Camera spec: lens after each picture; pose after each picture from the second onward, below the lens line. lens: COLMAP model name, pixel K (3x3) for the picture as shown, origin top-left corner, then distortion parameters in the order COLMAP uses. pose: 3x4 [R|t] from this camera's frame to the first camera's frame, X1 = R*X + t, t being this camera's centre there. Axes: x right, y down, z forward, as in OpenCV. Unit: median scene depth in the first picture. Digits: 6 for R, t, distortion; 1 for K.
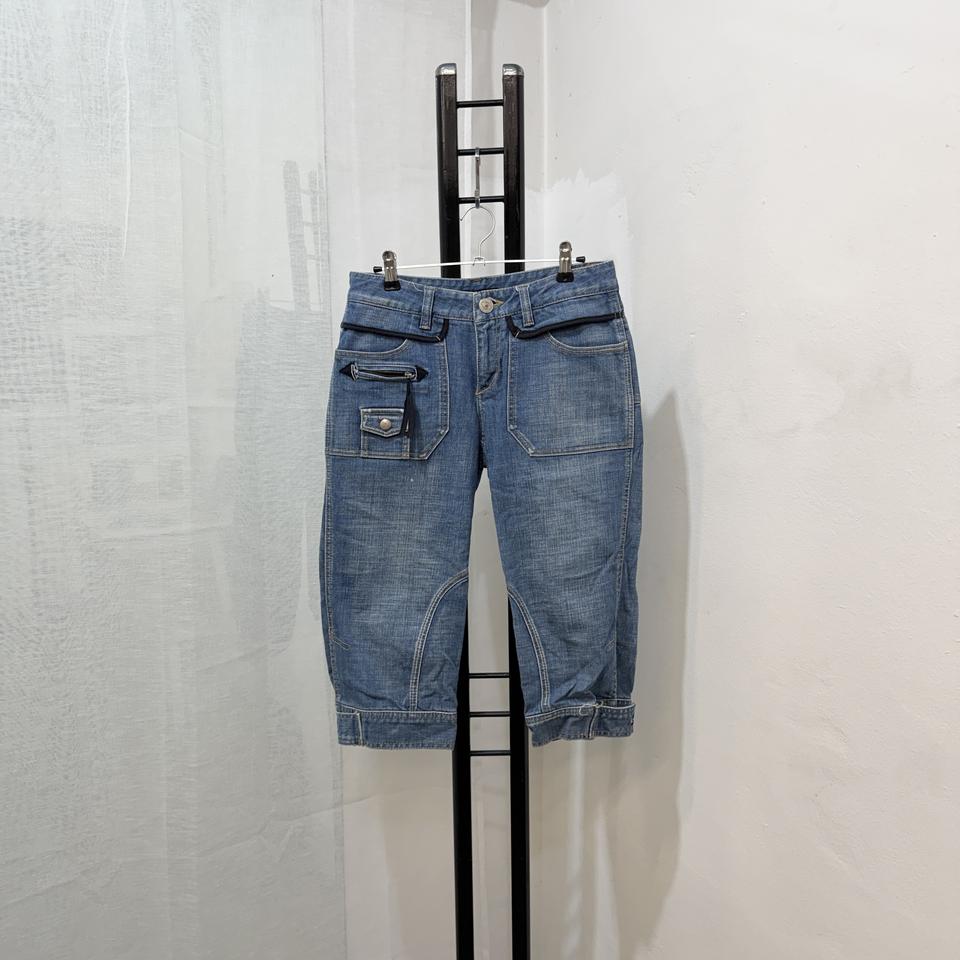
lens RADIAL K [[884.5, 0, 486.0], [0, 884.5, 475.5], [0, 0, 1]] dist [-0.024487, 0.000000]
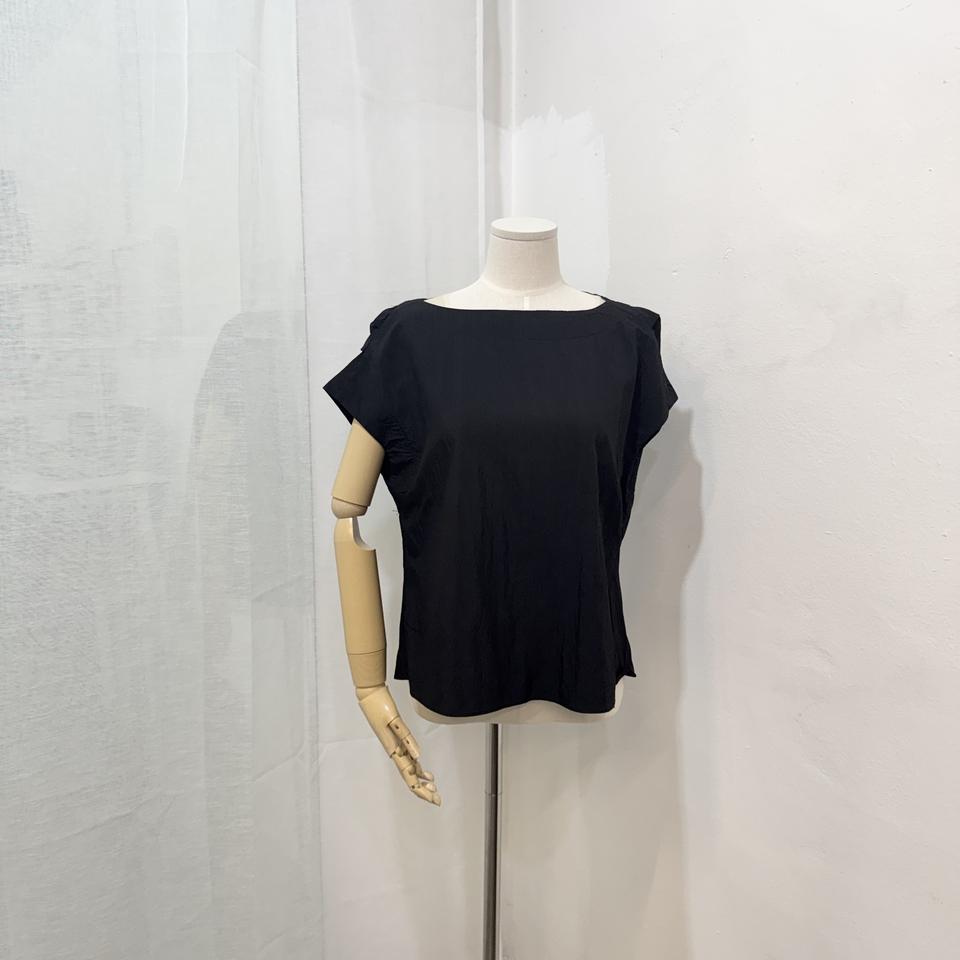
lens RADIAL K [[884.5, 0, 475.0], [0, 884.5, 478.7], [0, 0, 1]] dist [-0.024487, 0.000000]
pose [[0.994454, -0.011111, 0.104585, -0.110577], [0.006776, 0.999107, 0.041714, 0.035826], [-0.104955, -0.040774, 0.993641, 0.011544]]
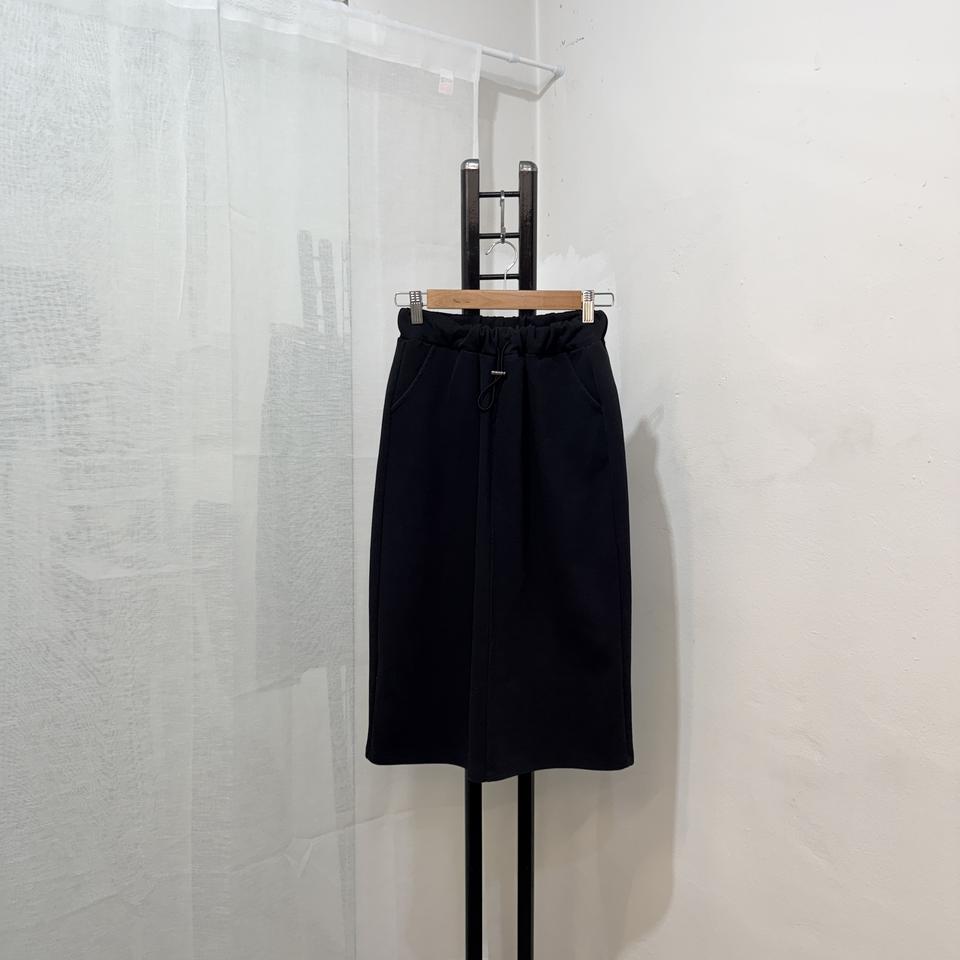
lens RADIAL K [[884.5, 0, 472.2], [0, 884.5, 481.7], [0, 0, 1]] dist [-0.024487, 0.000000]
pose [[0.998284, 0.004946, 0.058345, -0.104957], [-0.002364, 0.999018, -0.044249, 0.003075], [-0.058506, 0.044035, 0.997315, -0.125690]]
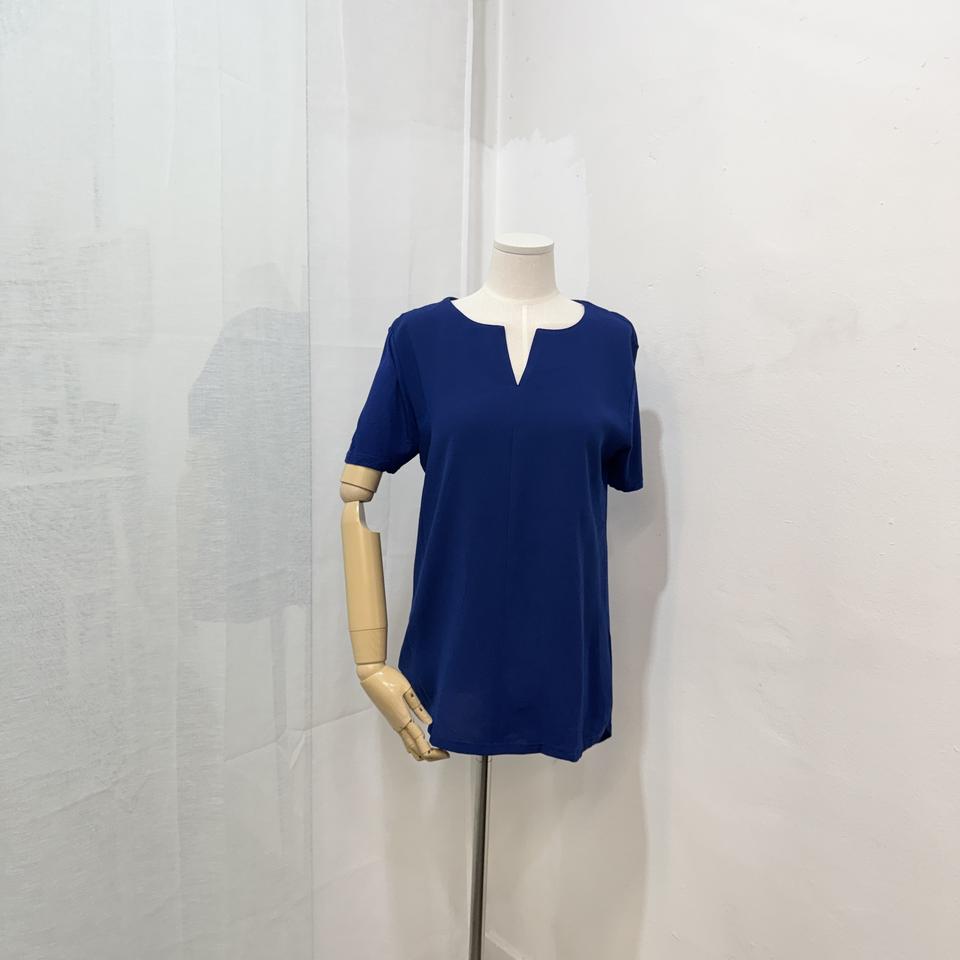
lens RADIAL K [[884.5, 0, 470.2], [0, 884.5, 479.3], [0, 0, 1]] dist [-0.024487, 0.000000]
pose [[0.984775, 0.001121, 0.173829, -0.199809], [-0.007637, 0.999293, 0.036819, 0.048635], [-0.173665, -0.037586, 0.984087, -0.071367]]
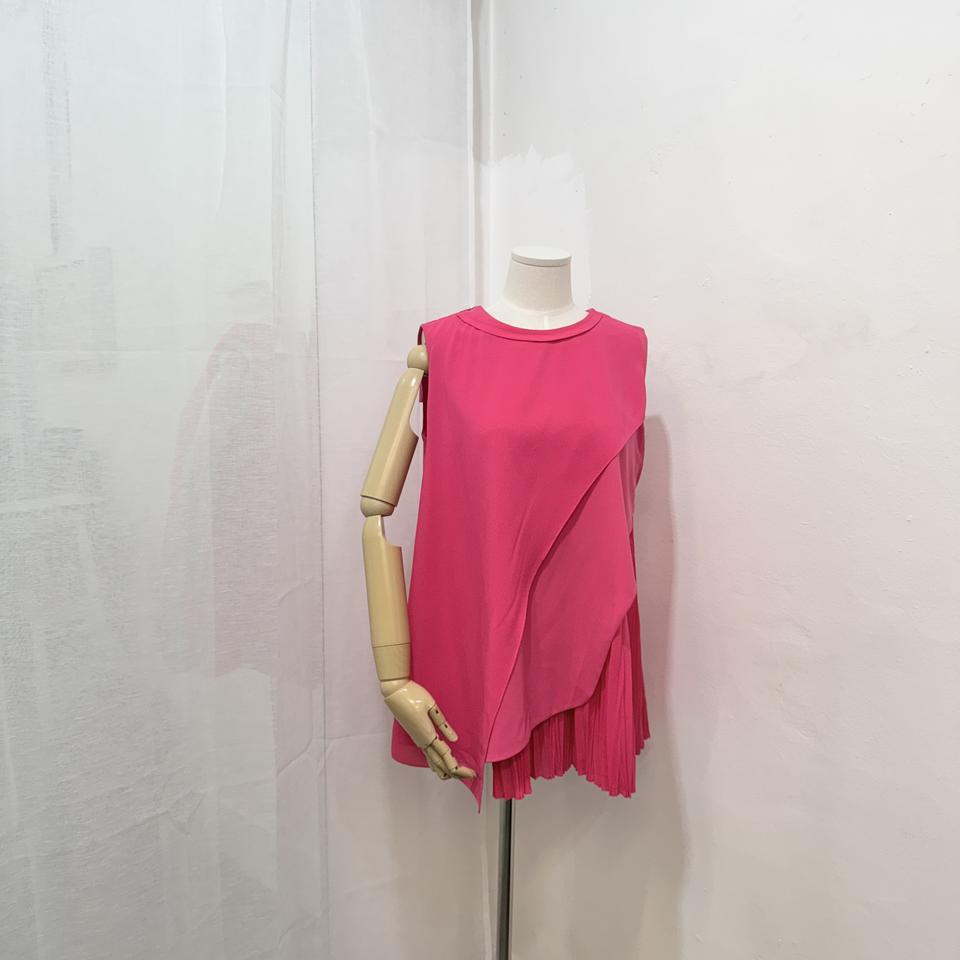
lens RADIAL K [[884.5, 0, 458.9], [0, 884.5, 478.7], [0, 0, 1]] dist [-0.024487, 0.000000]
pose [[0.971743, -0.021181, 0.235091, -0.309660], [0.018374, 0.999731, 0.014128, 0.058077], [-0.235327, -0.009410, 0.971871, -0.051528]]
